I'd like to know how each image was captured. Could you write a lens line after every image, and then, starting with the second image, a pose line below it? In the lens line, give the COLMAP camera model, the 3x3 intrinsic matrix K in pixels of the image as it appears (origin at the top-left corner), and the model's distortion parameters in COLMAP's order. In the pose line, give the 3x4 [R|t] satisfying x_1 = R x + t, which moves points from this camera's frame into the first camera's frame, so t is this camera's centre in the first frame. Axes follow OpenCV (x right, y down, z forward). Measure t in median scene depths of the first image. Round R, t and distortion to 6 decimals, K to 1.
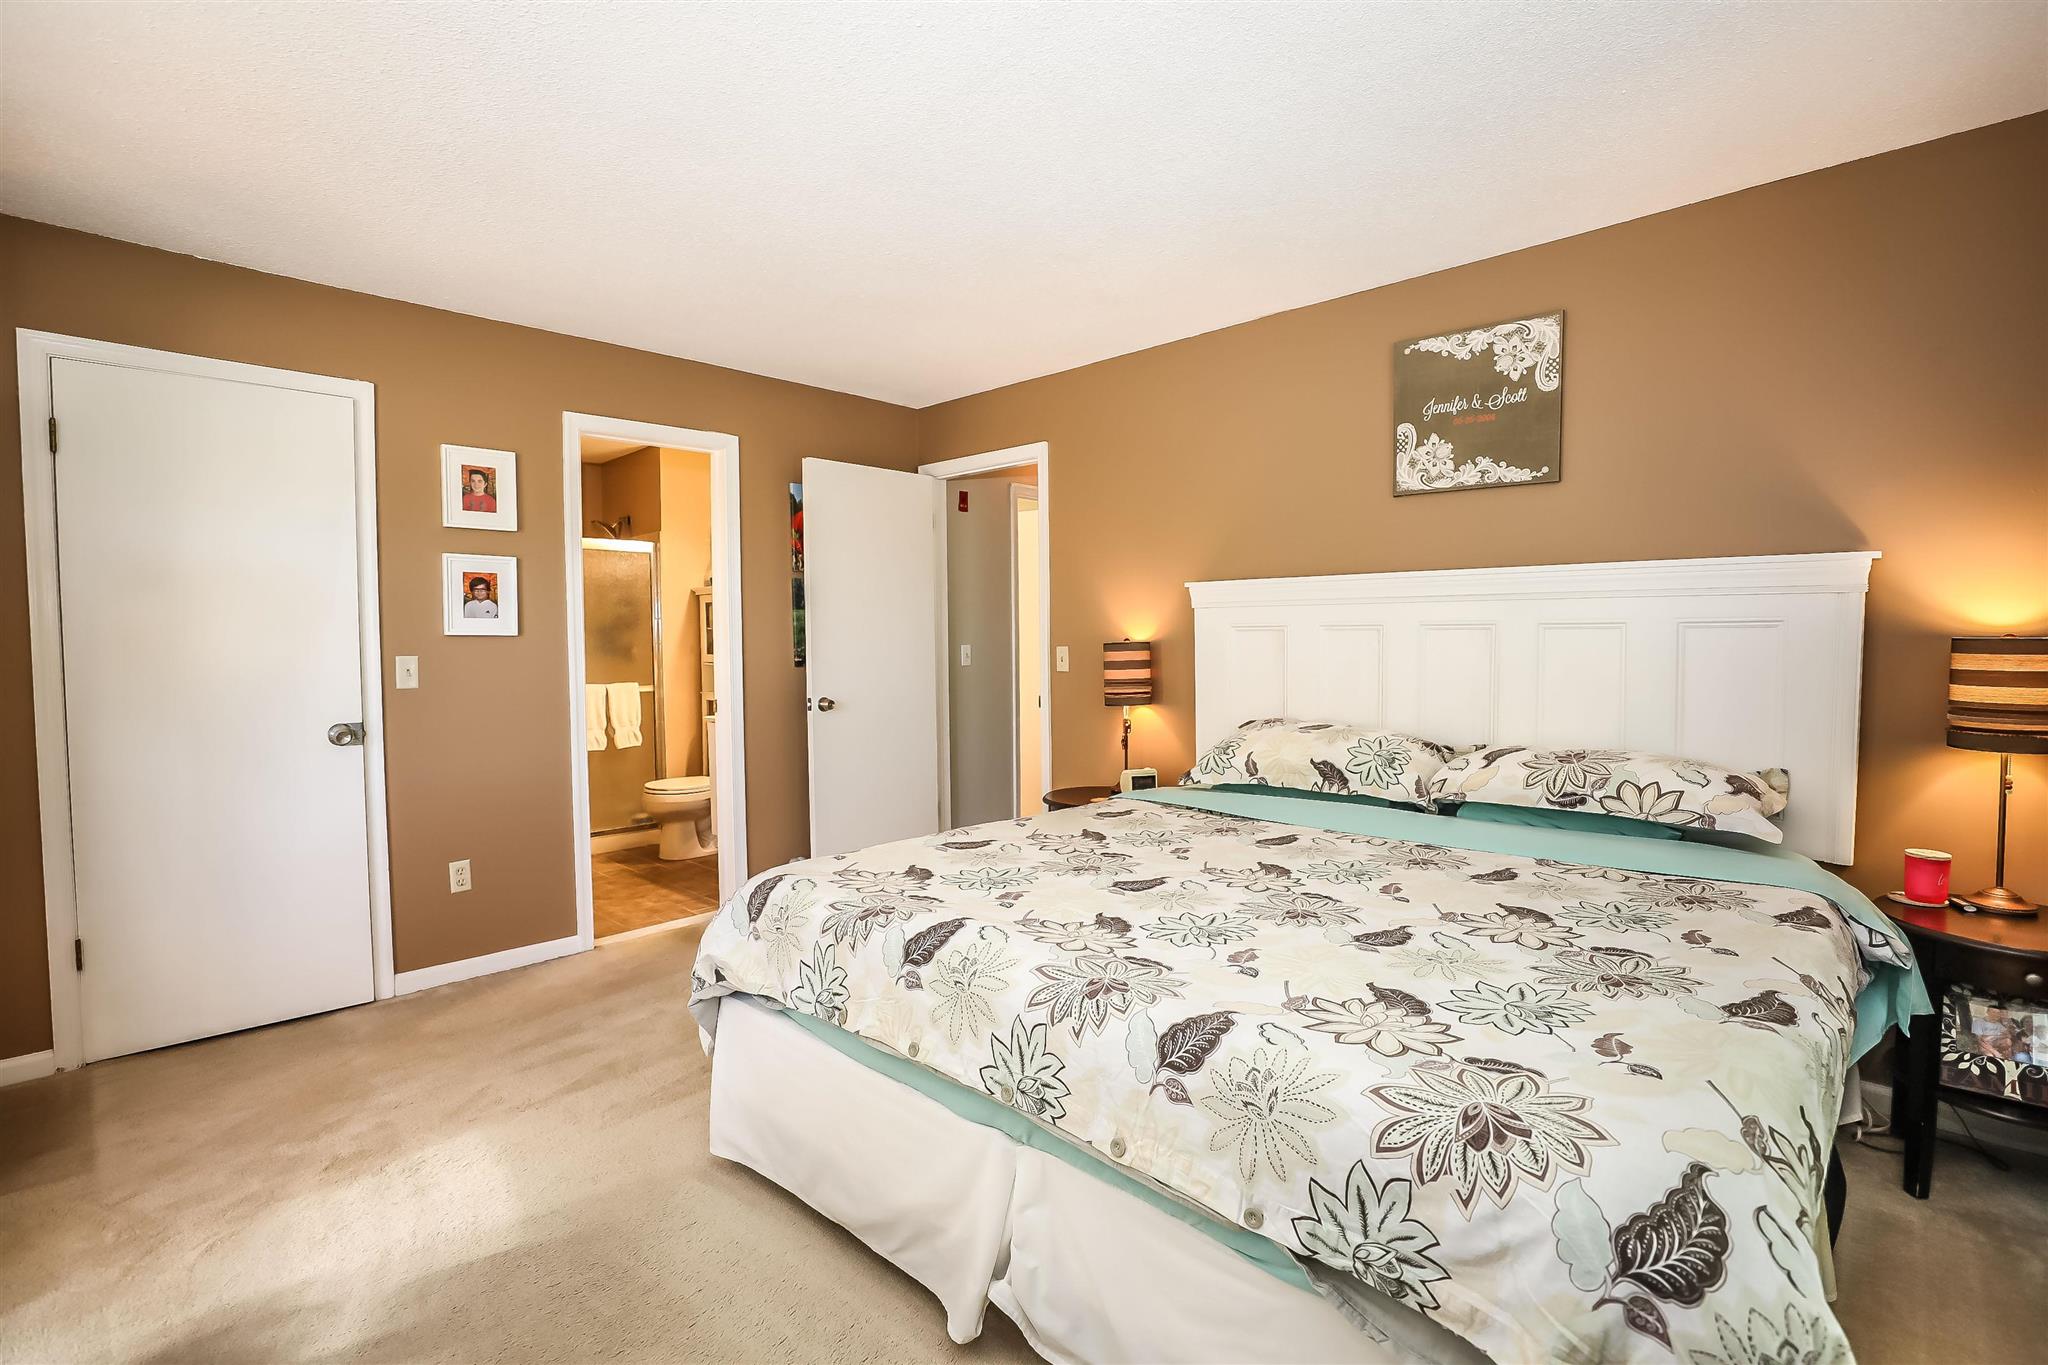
lens RADIAL K [[930.8, 0, 1020.3], [0, 930.8, 685.4], [0, 0, 1]] dist [-0.031169, 0.009649]
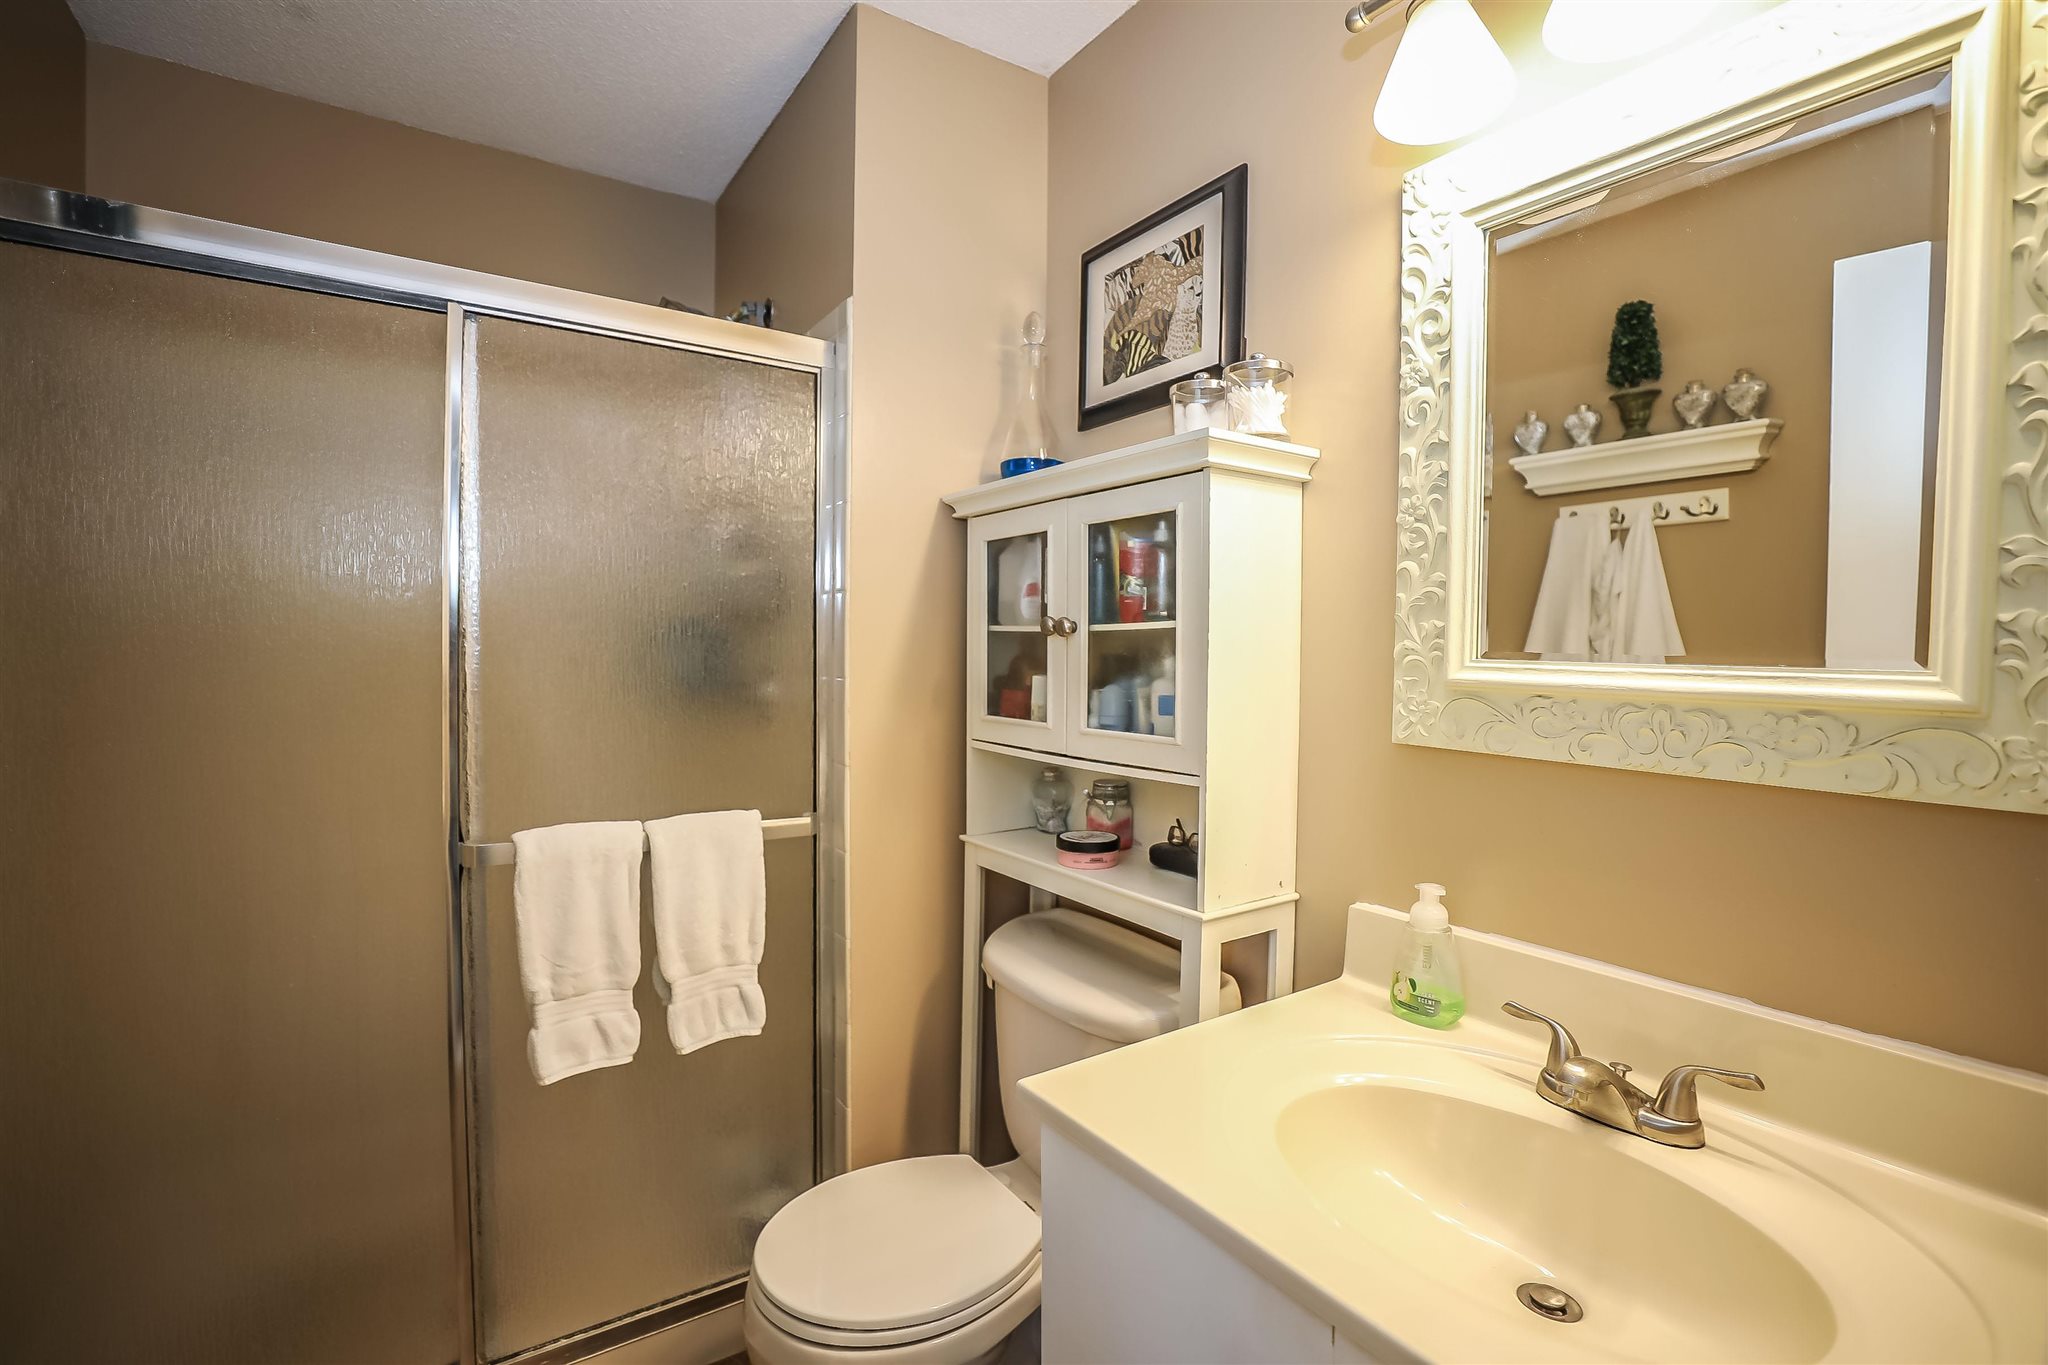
lens RADIAL K [[930.8, 0, 1027.5], [0, 930.8, 683.6], [0, 0, 1]] dist [-0.031169, 0.009649]
pose [[0.981589, 0.026908, -0.189102, -0.281048], [-0.028963, 0.999548, -0.008111, -0.042390], [0.188798, 0.013439, 0.981924, 0.739991]]
